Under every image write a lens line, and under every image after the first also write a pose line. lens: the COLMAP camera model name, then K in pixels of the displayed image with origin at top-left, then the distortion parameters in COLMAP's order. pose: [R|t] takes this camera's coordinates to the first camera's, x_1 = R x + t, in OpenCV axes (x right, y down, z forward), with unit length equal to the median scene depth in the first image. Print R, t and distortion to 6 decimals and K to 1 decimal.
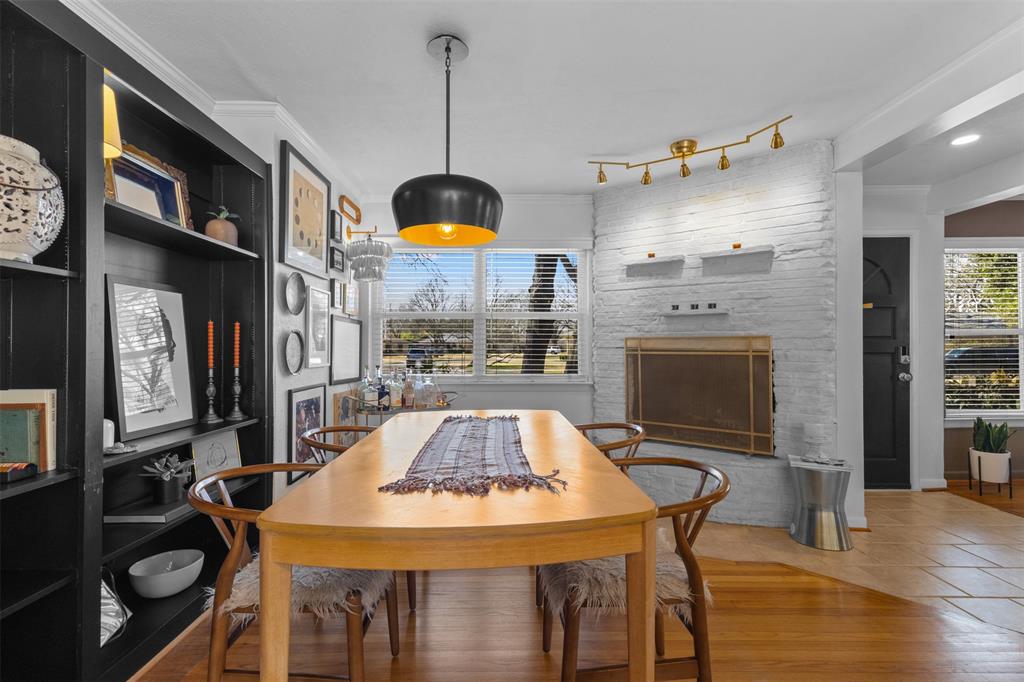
lens RADIAL K [[482.6, 0, 503.2], [0, 482.6, 341.5], [0, 0, 1]] dist [-0.001183, -0.000141]
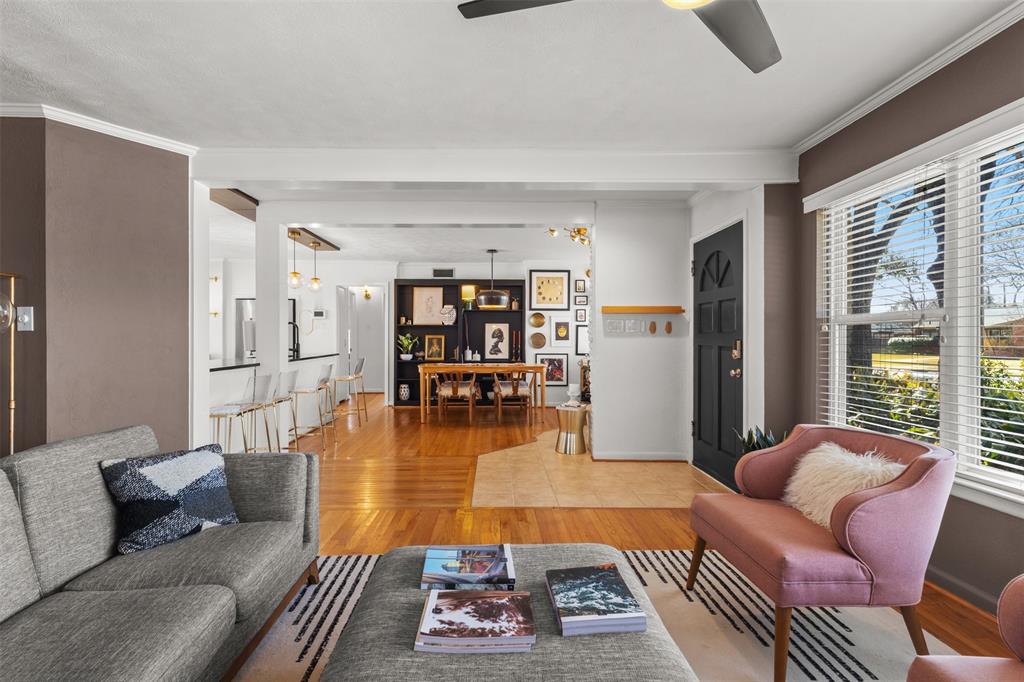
lens RADIAL K [[482.6, 0, 503.2], [0, 482.6, 341.5], [0, 0, 1]] dist [-0.001183, -0.000141]
pose [[0.018973, 0.007140, -0.999794, 2.566310], [0.009274, 0.999930, 0.007317, 0.005095], [0.999777, -0.009411, 0.018906, 0.785882]]
